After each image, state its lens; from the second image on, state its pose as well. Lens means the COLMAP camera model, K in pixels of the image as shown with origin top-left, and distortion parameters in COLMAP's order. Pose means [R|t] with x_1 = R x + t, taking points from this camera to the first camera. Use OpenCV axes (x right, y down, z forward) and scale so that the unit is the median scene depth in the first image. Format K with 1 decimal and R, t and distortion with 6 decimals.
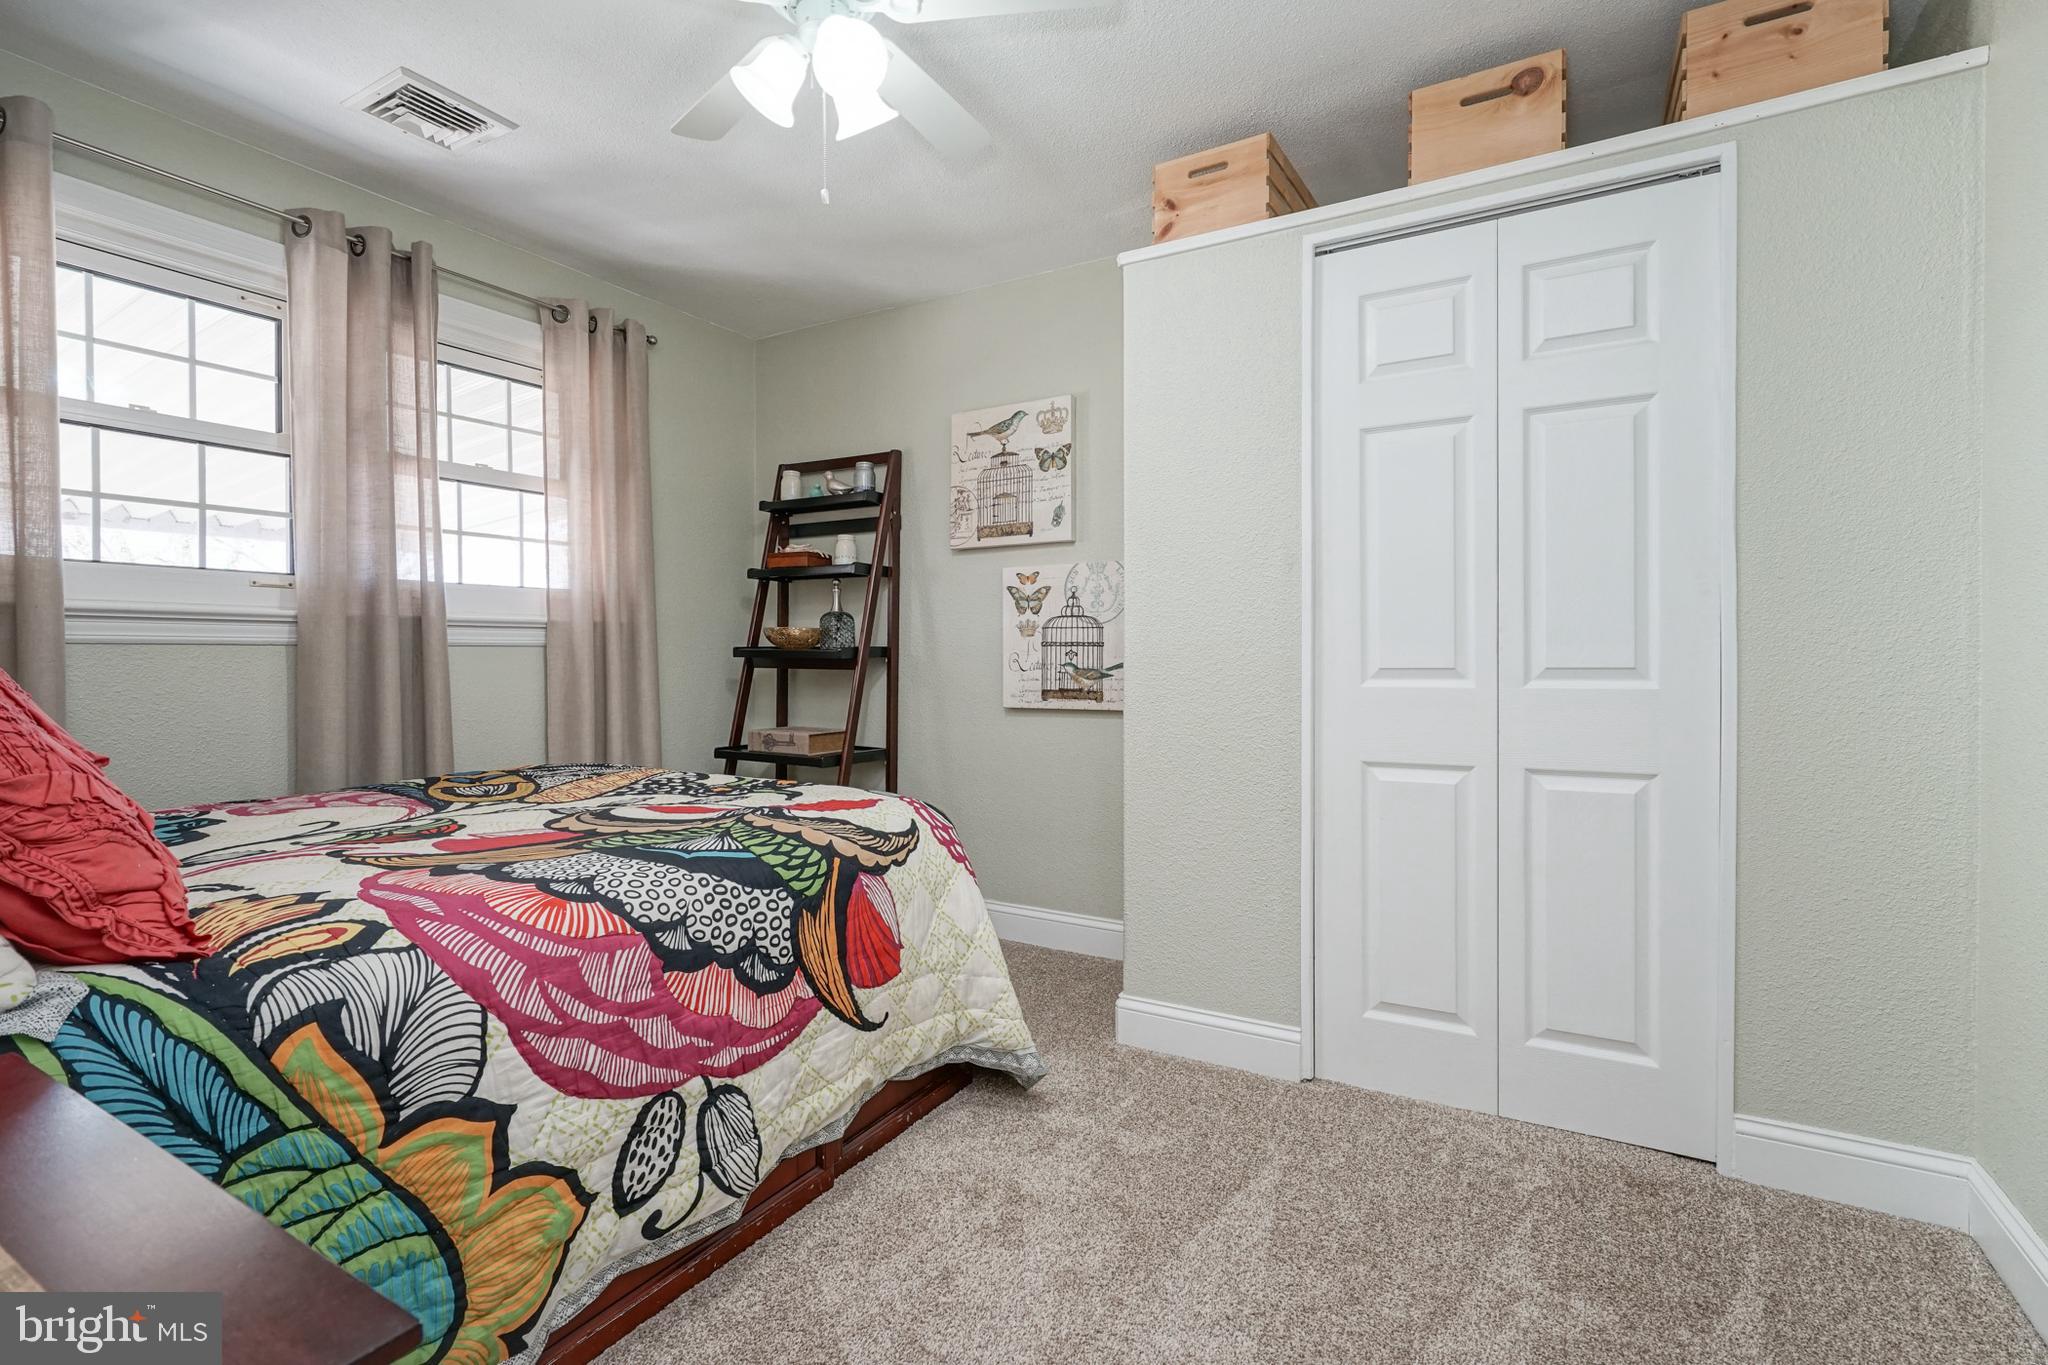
lens RADIAL K [[932.1, 0, 1002.9], [0, 932.1, 690.0], [0, 0, 1]] dist [-0.004243, 0.001252]
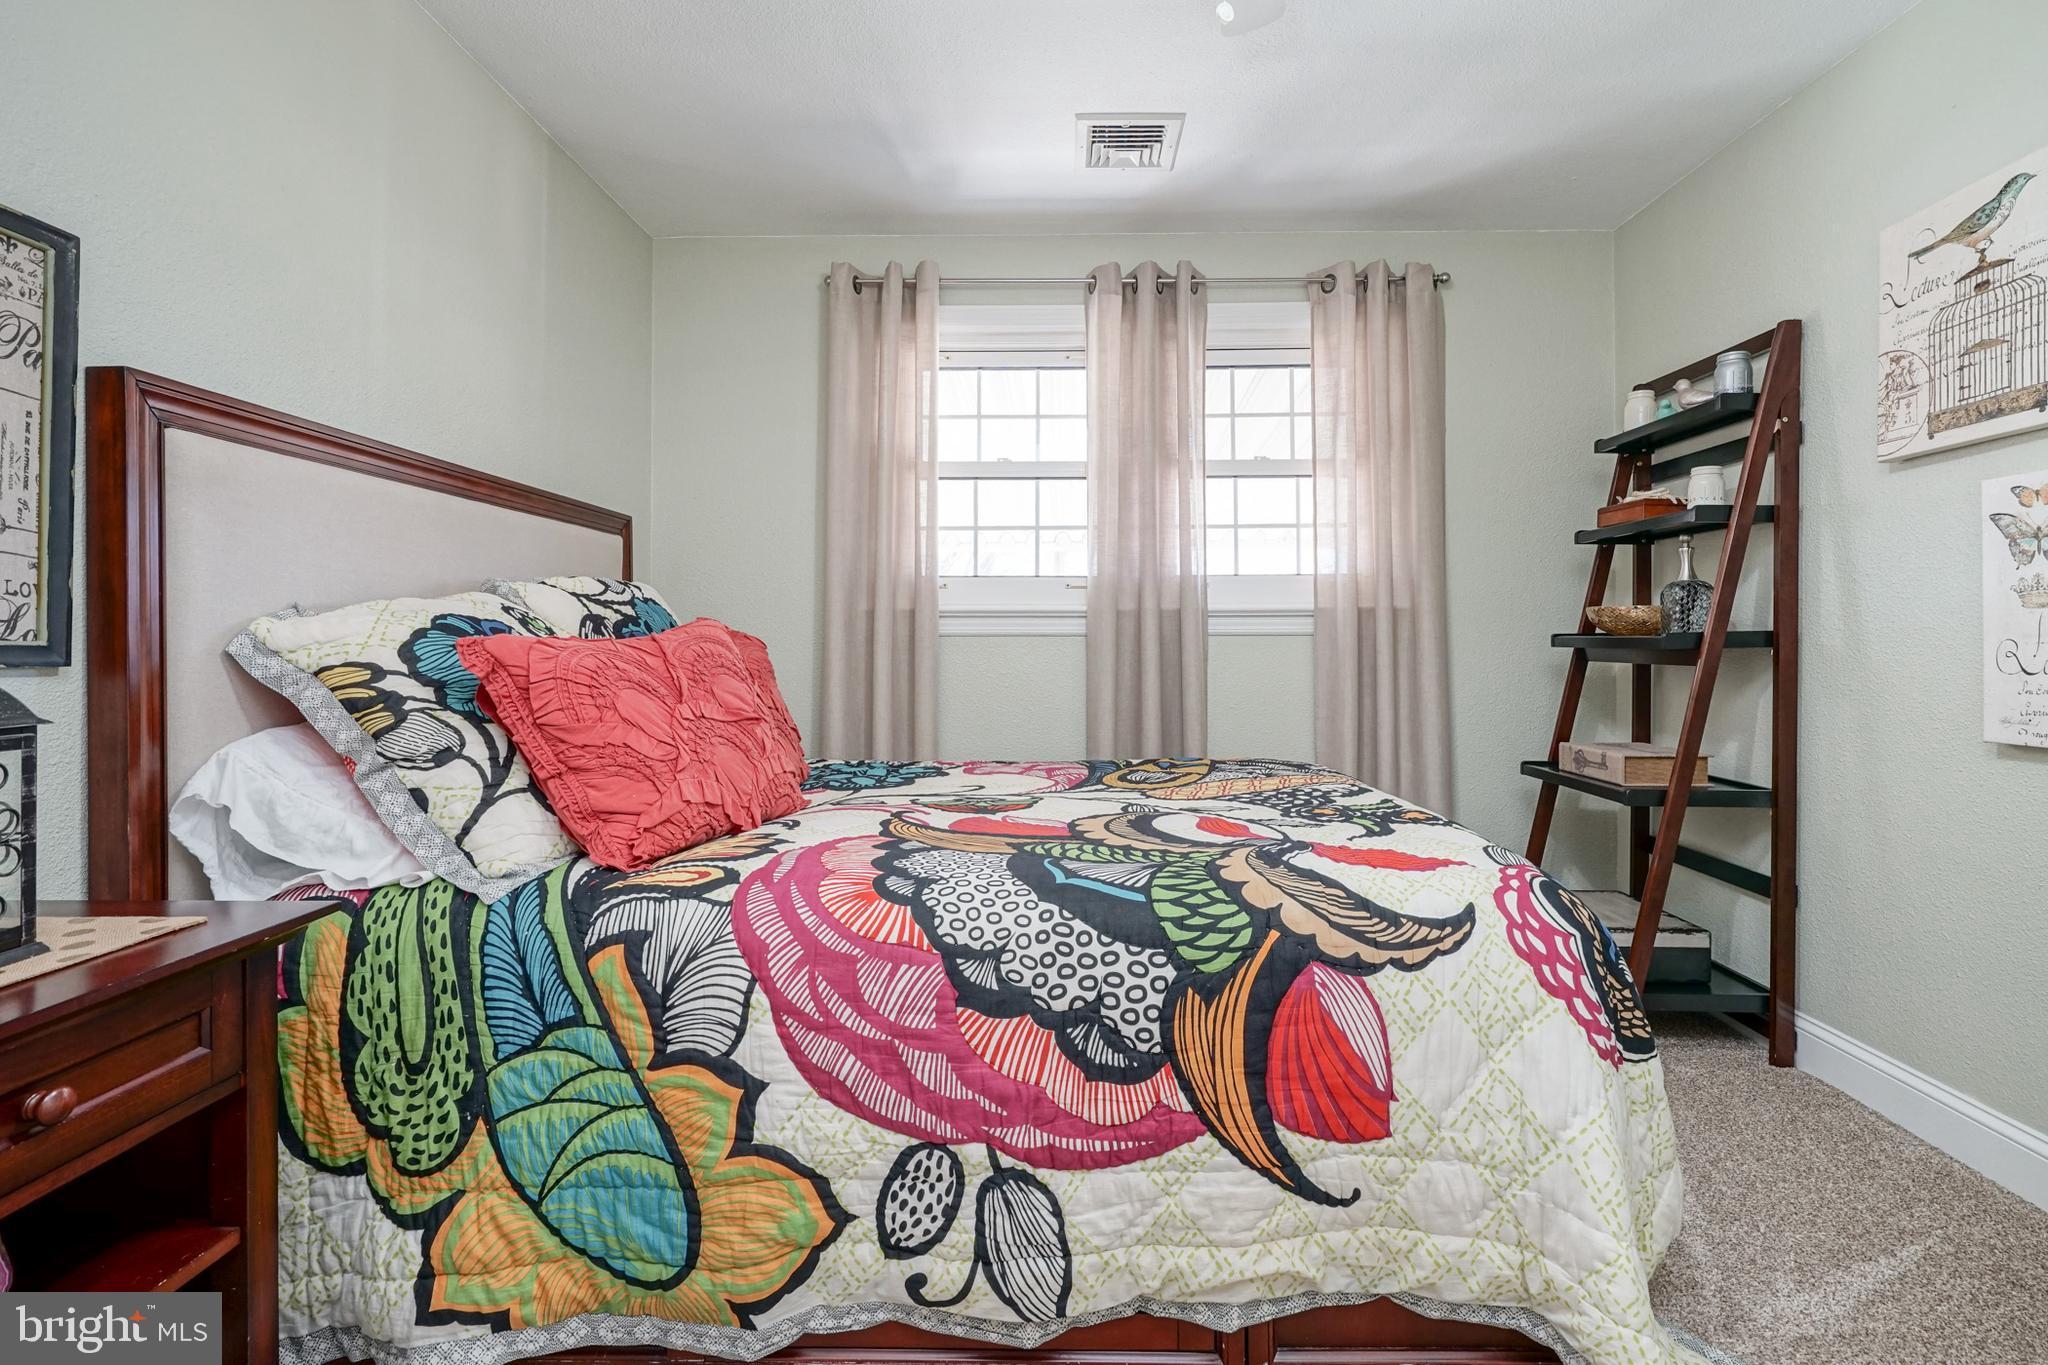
lens RADIAL K [[937.0, 0, 1022.9], [0, 937.0, 648.6], [0, 0, 1]] dist [-0.013325, 0.007751]
pose [[0.506097, 0.003021, -0.862471, 0.381723], [-0.032128, 0.999366, -0.015352, -0.018168], [0.861878, 0.035479, 0.505873, 0.539378]]
